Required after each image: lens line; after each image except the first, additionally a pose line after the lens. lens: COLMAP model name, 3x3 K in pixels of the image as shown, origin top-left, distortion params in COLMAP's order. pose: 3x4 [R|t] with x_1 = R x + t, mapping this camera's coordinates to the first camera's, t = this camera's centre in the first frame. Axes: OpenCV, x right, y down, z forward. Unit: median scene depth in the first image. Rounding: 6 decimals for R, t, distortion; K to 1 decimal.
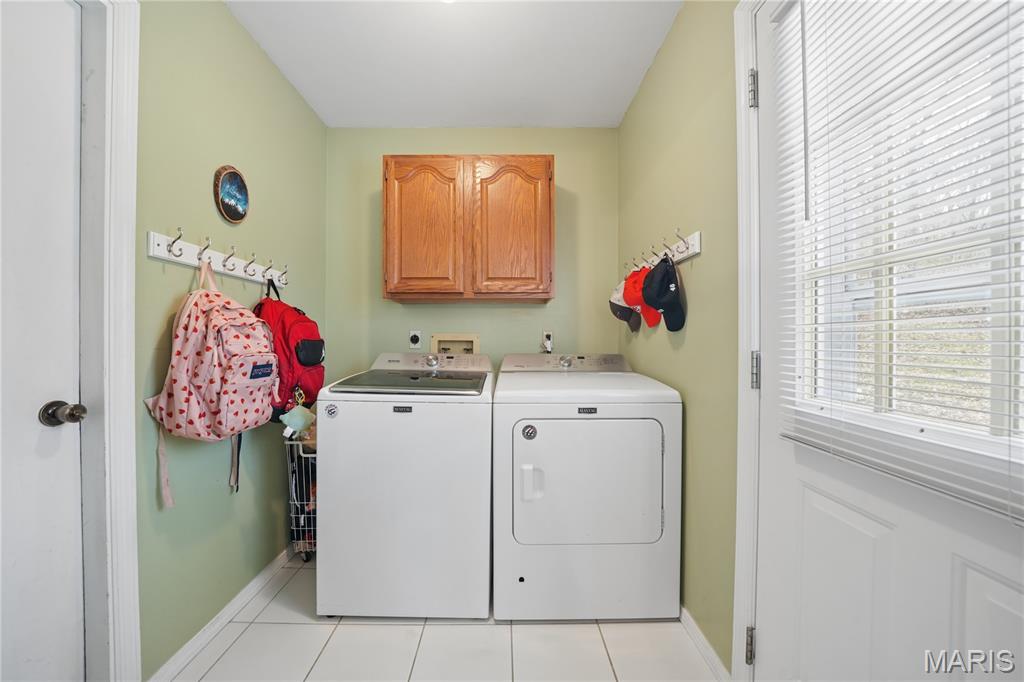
lens RADIAL K [[356.7, 0, 512.0], [0, 356.7, 341.0], [0, 0, 1]] dist [-0.017575, -0.000039]
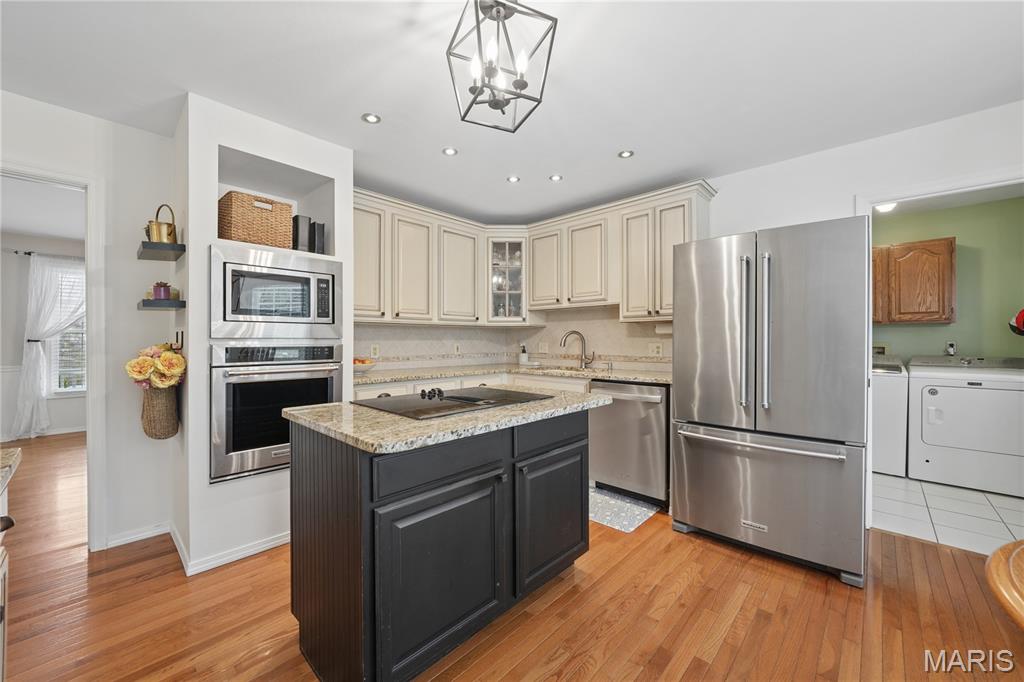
lens RADIAL K [[399.2, 0, 512.0], [0, 399.2, 341.0], [0, 0, 1]] dist [-0.001146, -0.000300]
pose [[0.717493, 0.001422, -0.696564, -0.072289], [0.000854, 0.999995, 0.002920, -0.042592], [0.696565, -0.002690, 0.717489, -1.811675]]
